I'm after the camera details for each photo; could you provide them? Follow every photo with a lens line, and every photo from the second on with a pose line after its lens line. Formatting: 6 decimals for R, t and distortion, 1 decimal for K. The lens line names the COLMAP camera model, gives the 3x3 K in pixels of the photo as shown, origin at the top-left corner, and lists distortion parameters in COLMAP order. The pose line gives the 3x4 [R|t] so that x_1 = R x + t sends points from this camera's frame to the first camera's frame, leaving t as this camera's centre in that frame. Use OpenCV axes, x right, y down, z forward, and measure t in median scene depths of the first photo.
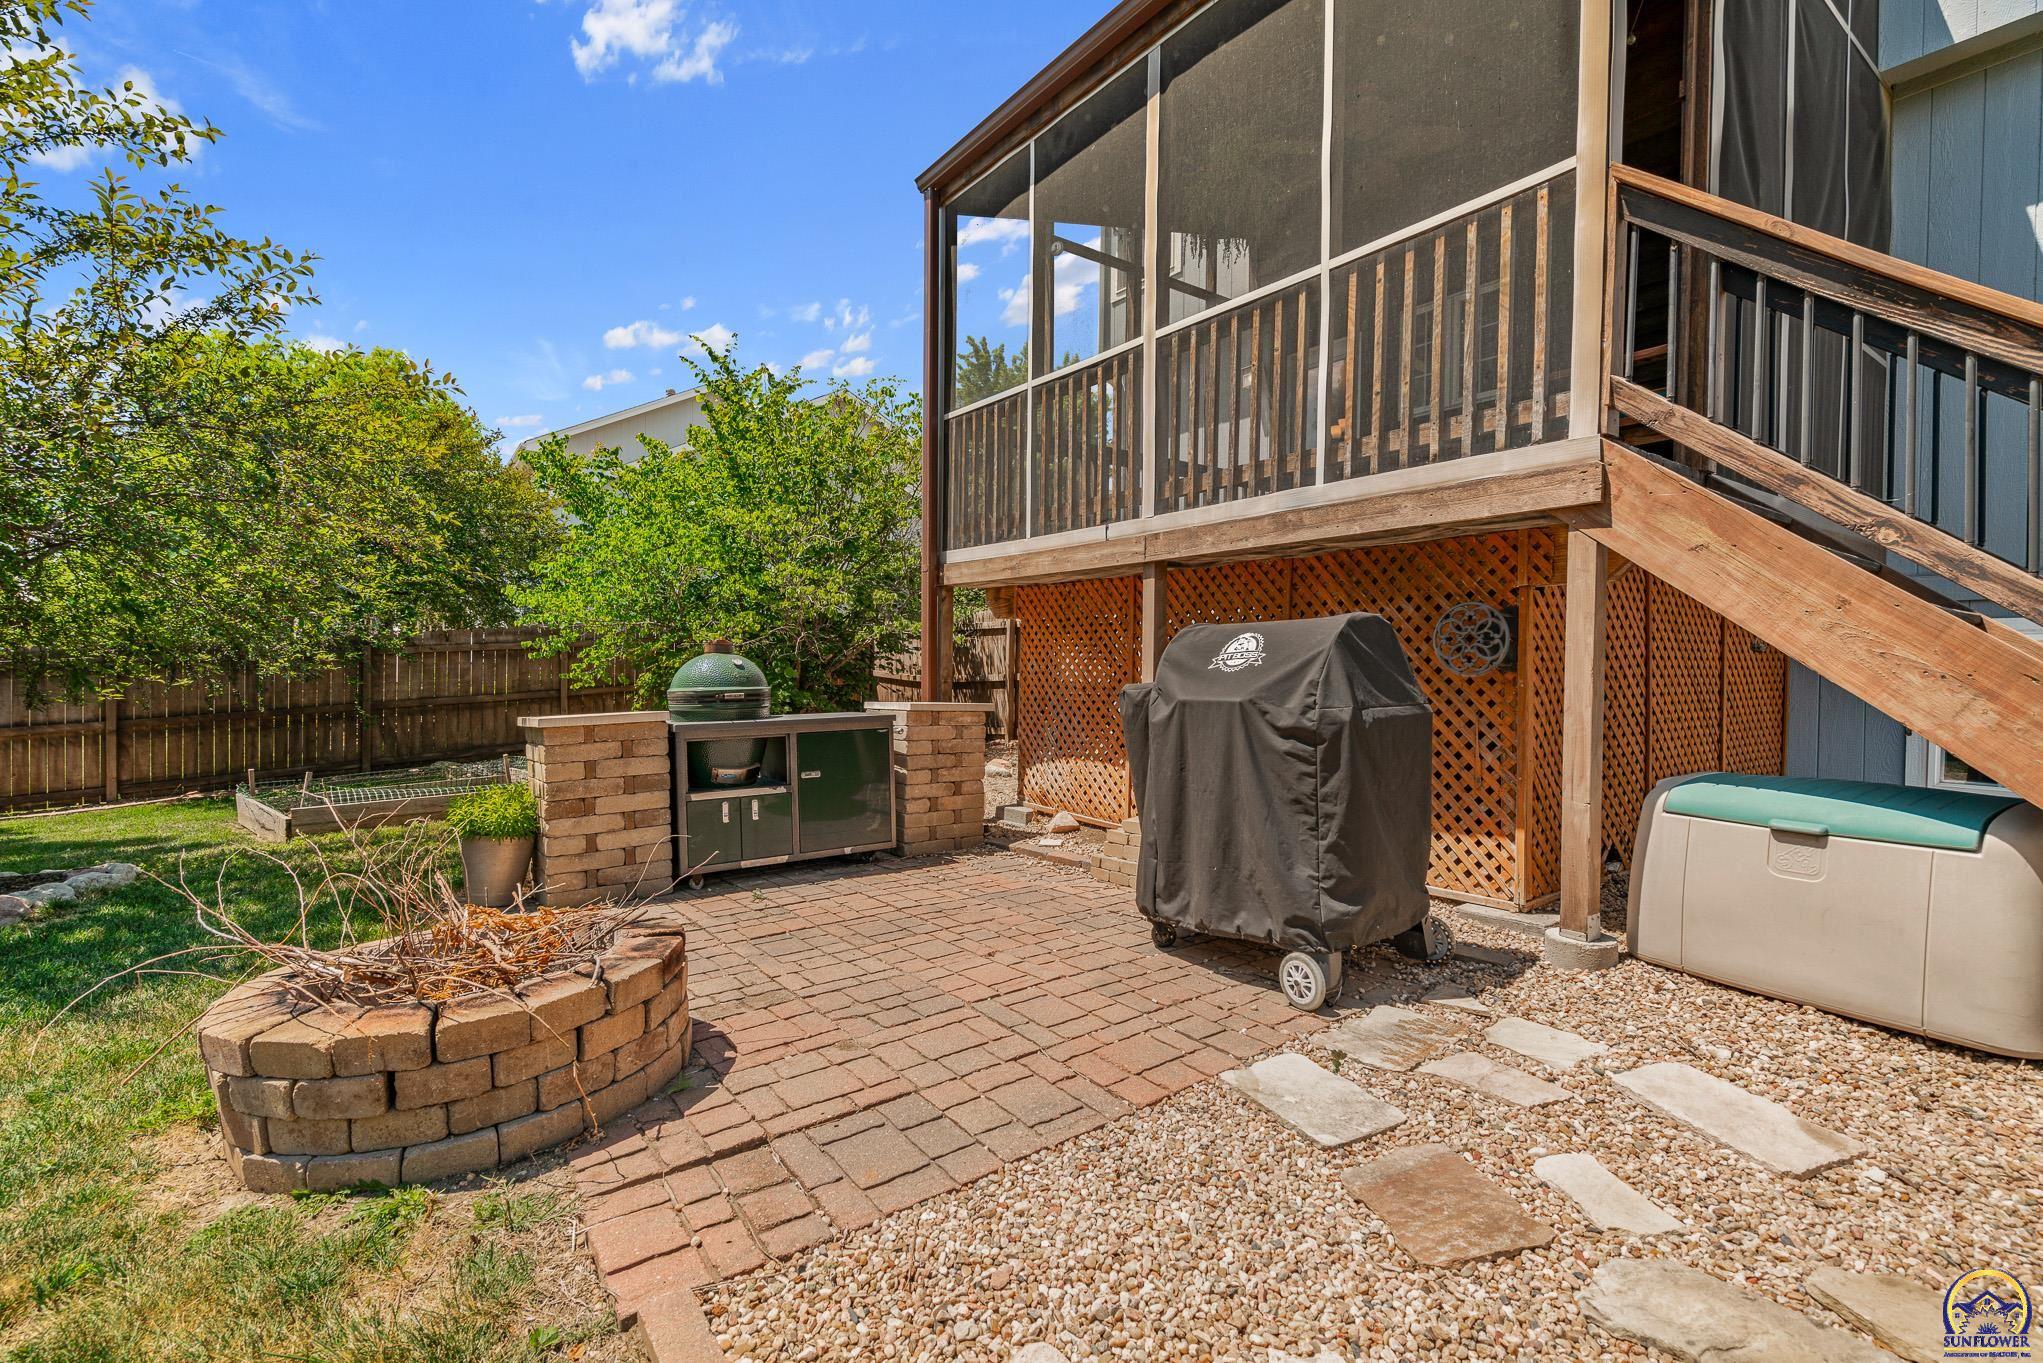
lens RADIAL K [[919.2, 0, 1021.5], [0, 919.2, 681.5], [0, 0, 1]] dist [-0.001475, -0.000073]
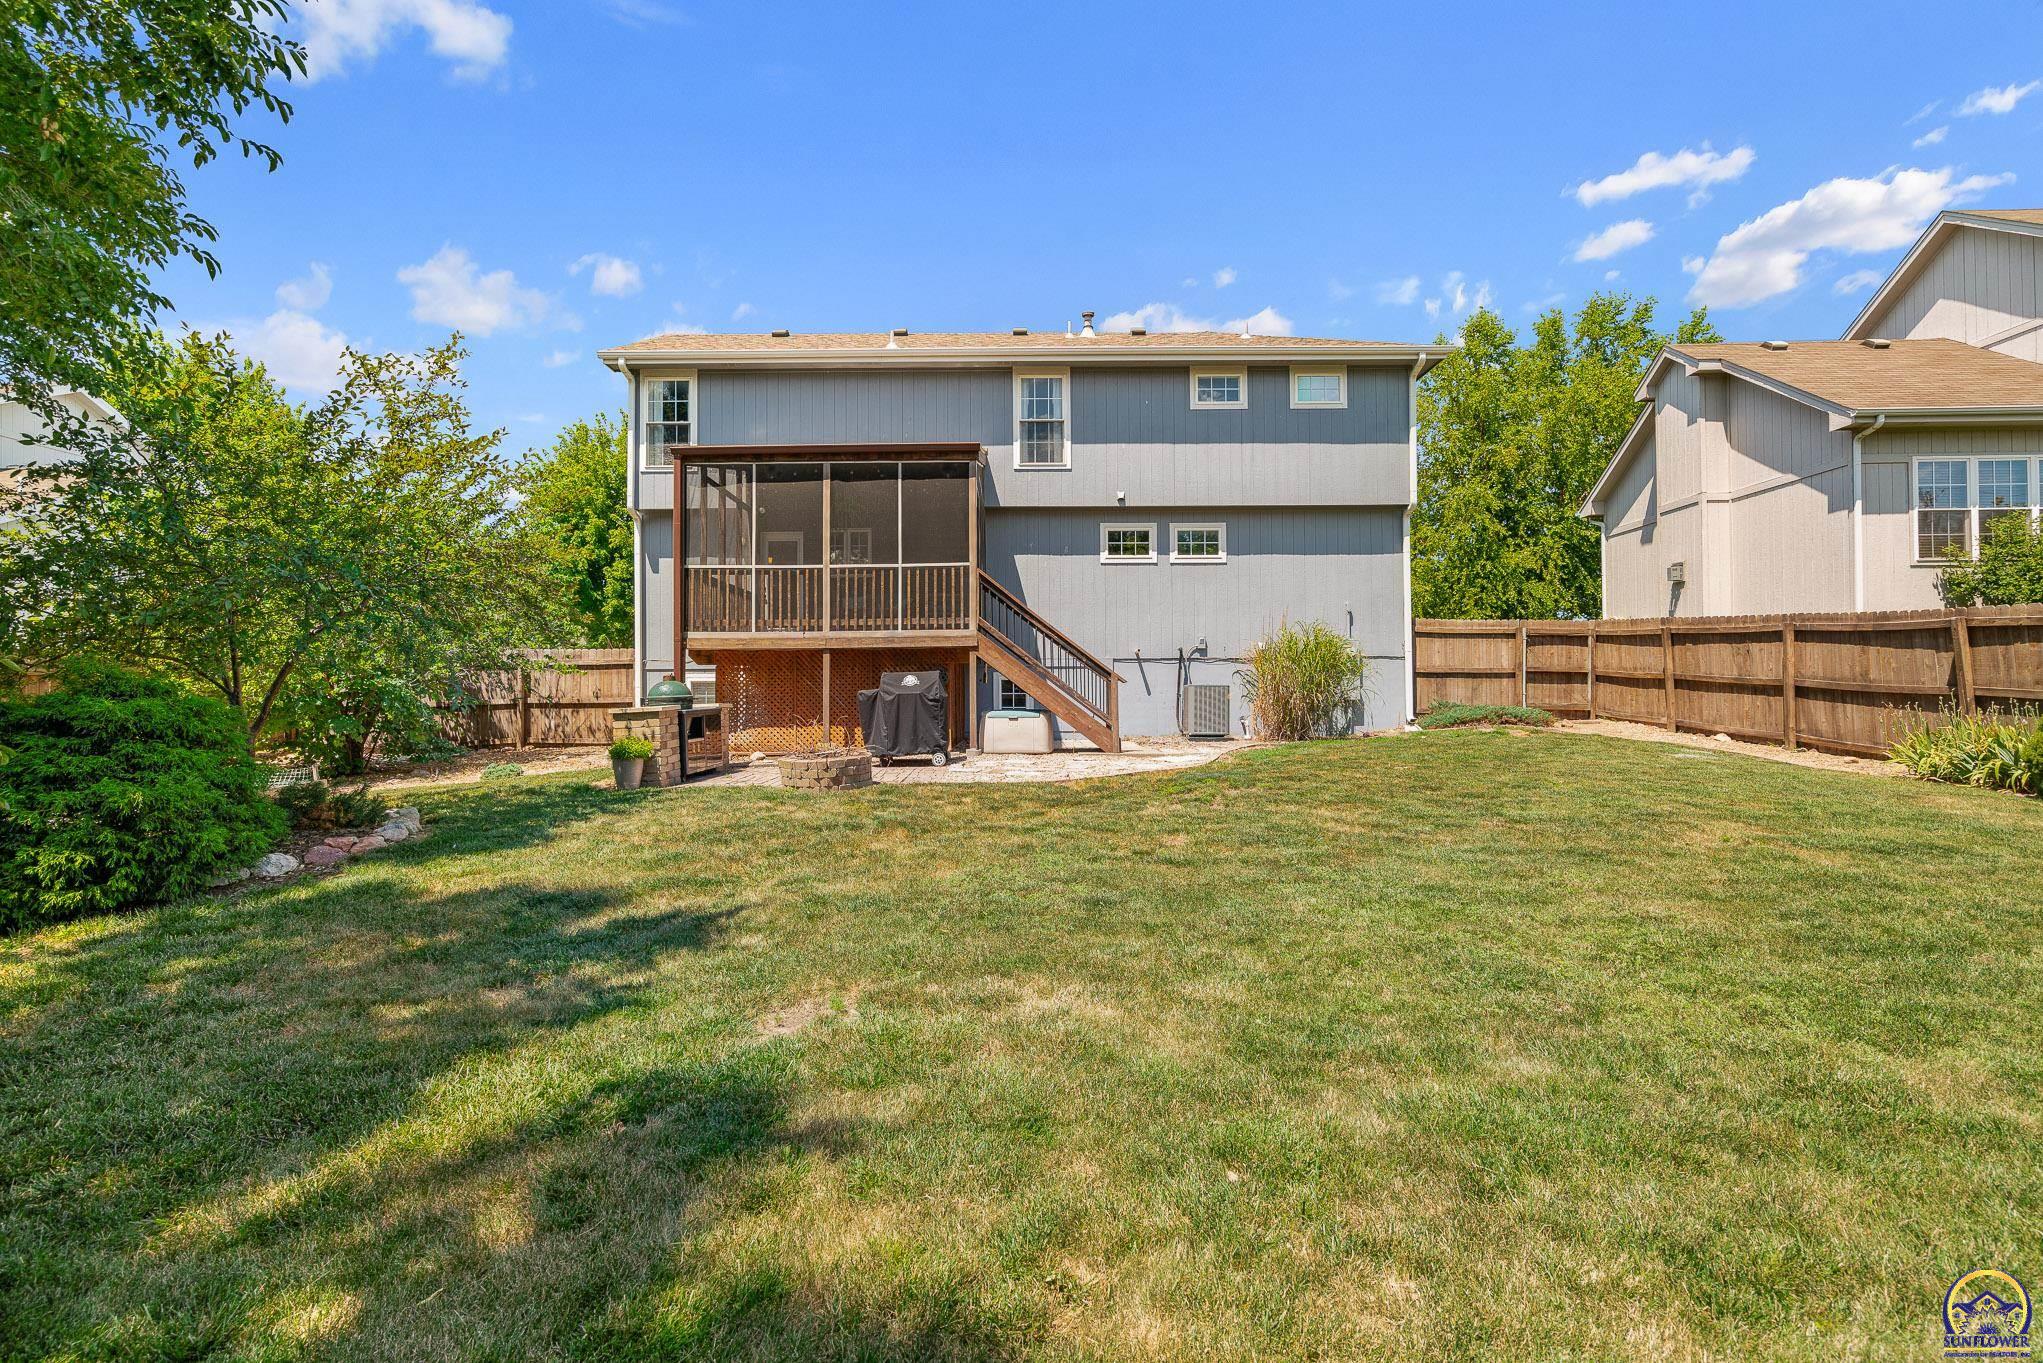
lens RADIAL K [[944.8, 0, 1021.5], [0, 944.8, 681.5], [0, 0, 1]] dist [-0.015087, -0.000010]
pose [[0.586301, 0.002805, 0.810089, -2.162374], [0.027723, 0.999339, -0.023525, 0.062246], [-0.809619, 0.036251, 0.585835, -1.337823]]
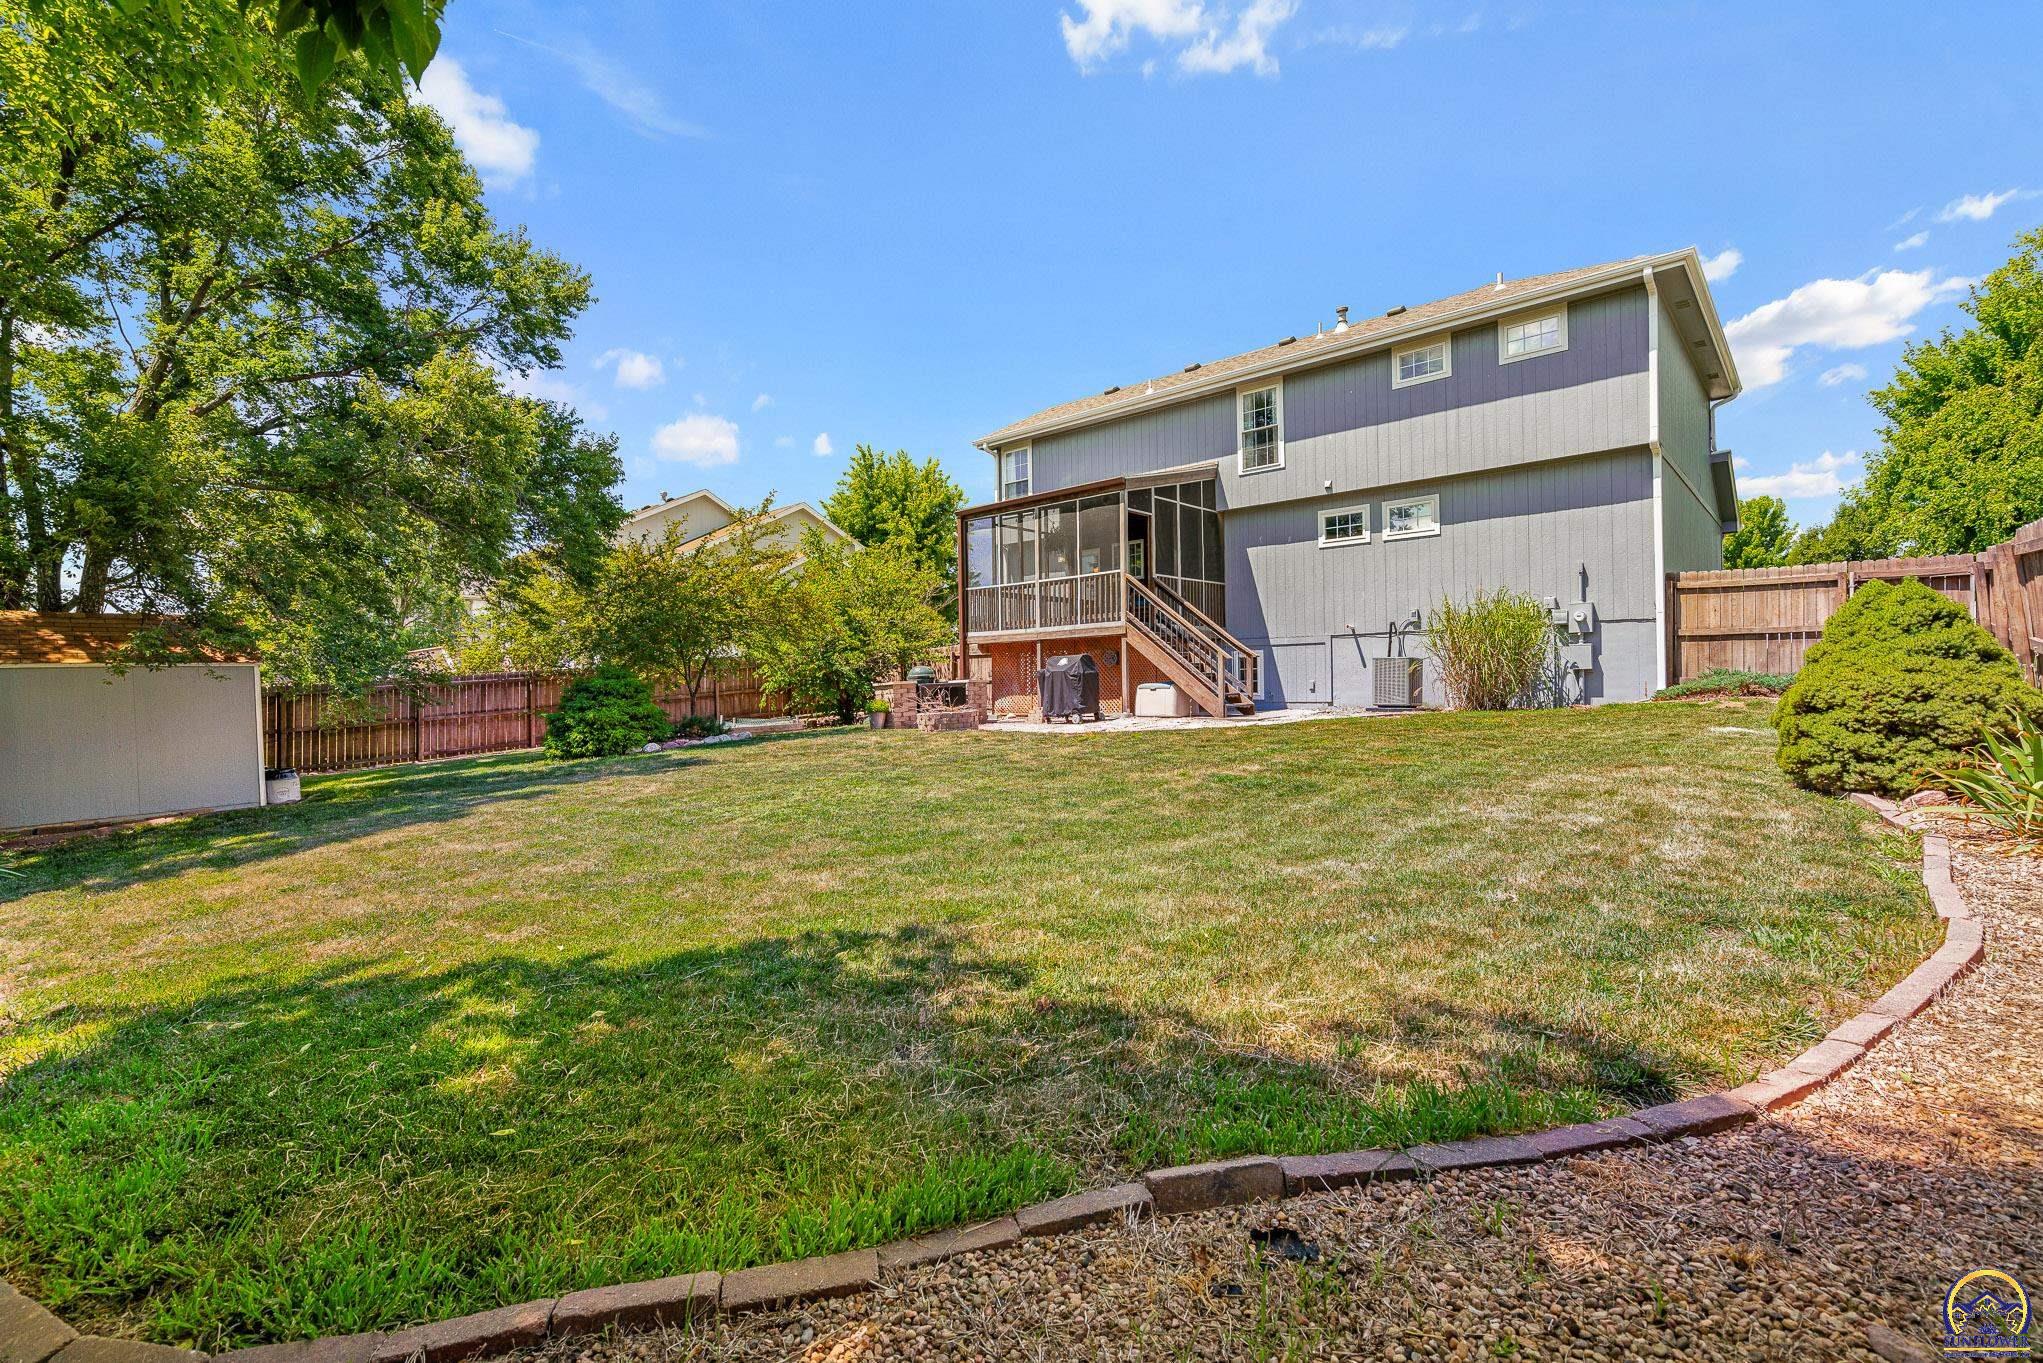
lens RADIAL K [[919.2, 0, 1021.5], [0, 919.2, 681.5], [0, 0, 1]] dist [-0.001475, -0.000073]
pose [[0.979111, -0.025532, 0.201718, -0.851920], [0.030090, 0.999356, -0.019561, 0.141613], [-0.201089, 0.025222, 0.979248, -3.294613]]
